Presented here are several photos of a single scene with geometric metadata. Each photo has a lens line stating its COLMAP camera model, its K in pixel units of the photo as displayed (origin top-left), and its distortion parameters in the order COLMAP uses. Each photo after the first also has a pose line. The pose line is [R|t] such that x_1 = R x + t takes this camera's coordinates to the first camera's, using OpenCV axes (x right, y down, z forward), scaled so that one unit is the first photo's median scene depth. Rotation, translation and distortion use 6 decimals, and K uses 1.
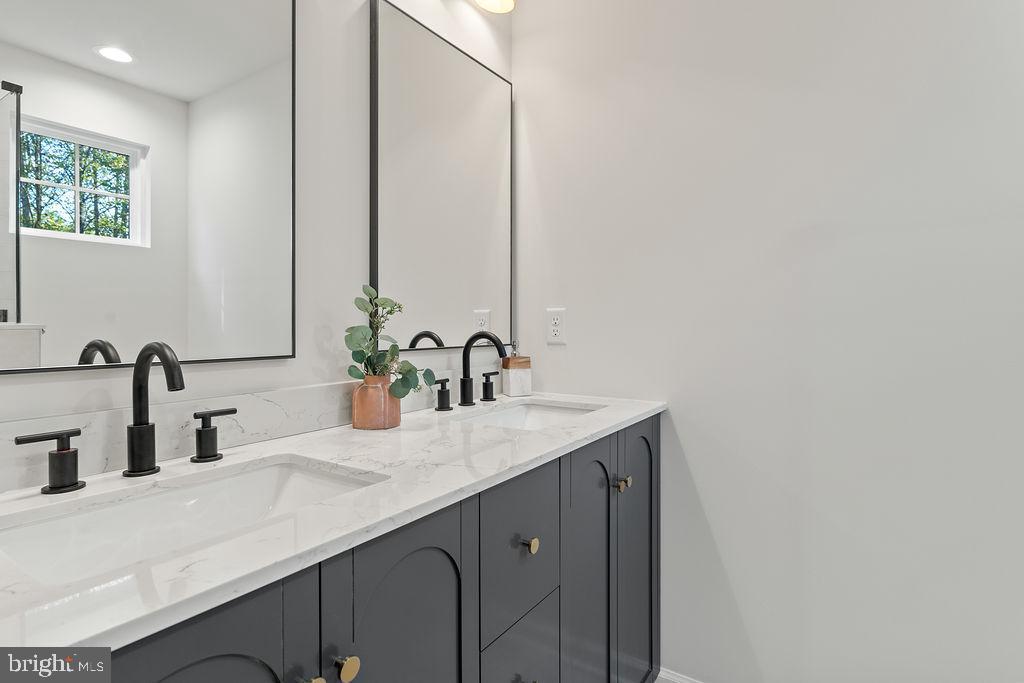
lens RADIAL K [[516.5, 0, 512.6], [0, 516.5, 333.9], [0, 0, 1]] dist [0.001697, 0.000299]
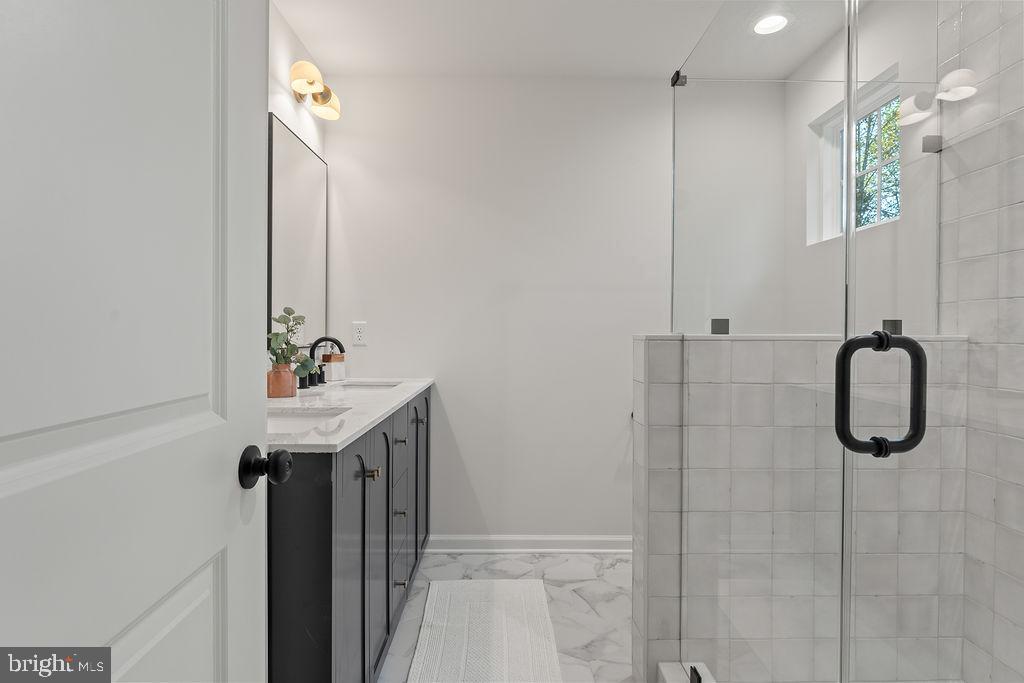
lens RADIAL K [[516.5, 0, 512.6], [0, 516.5, 333.9], [0, 0, 1]] dist [0.001697, 0.000299]
pose [[0.816140, 0.010180, 0.577765, -0.438537], [-0.003253, 0.999910, -0.013022, 0.004511], [-0.577845, 0.008749, 0.816100, -0.505211]]
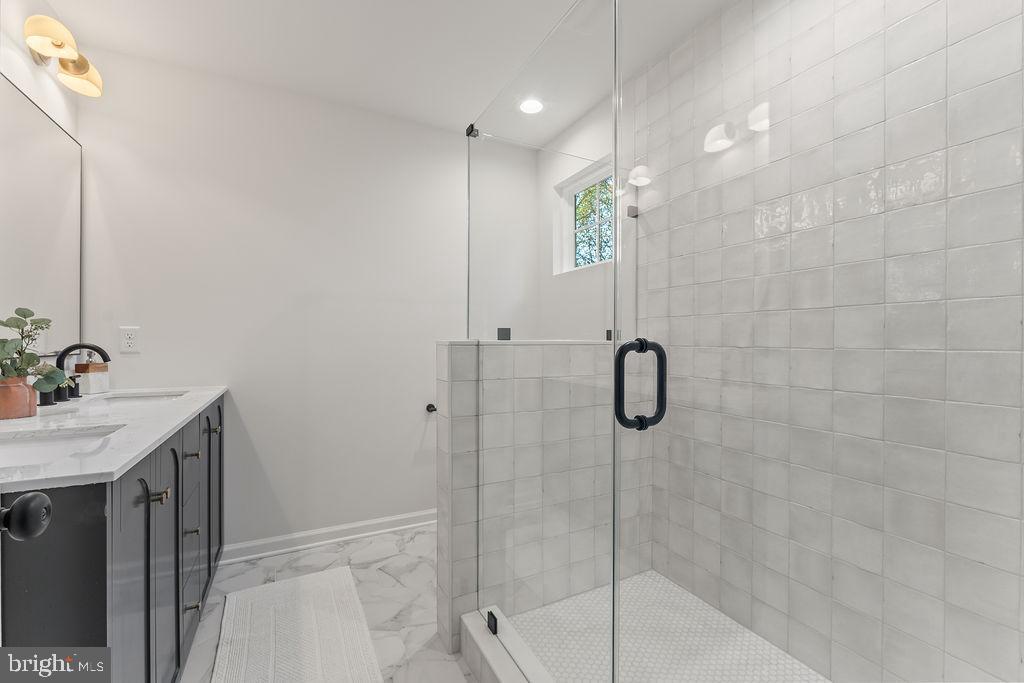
lens RADIAL K [[426.5, 0, 511.6], [0, 426.5, 340.3], [0, 0, 1]] dist [-0.000353, -0.000386]
pose [[0.477787, 0.008549, 0.878434, -0.439026], [0.003592, 0.999925, -0.011684, 0.003359], [-0.878468, 0.008738, 0.477720, -0.437496]]
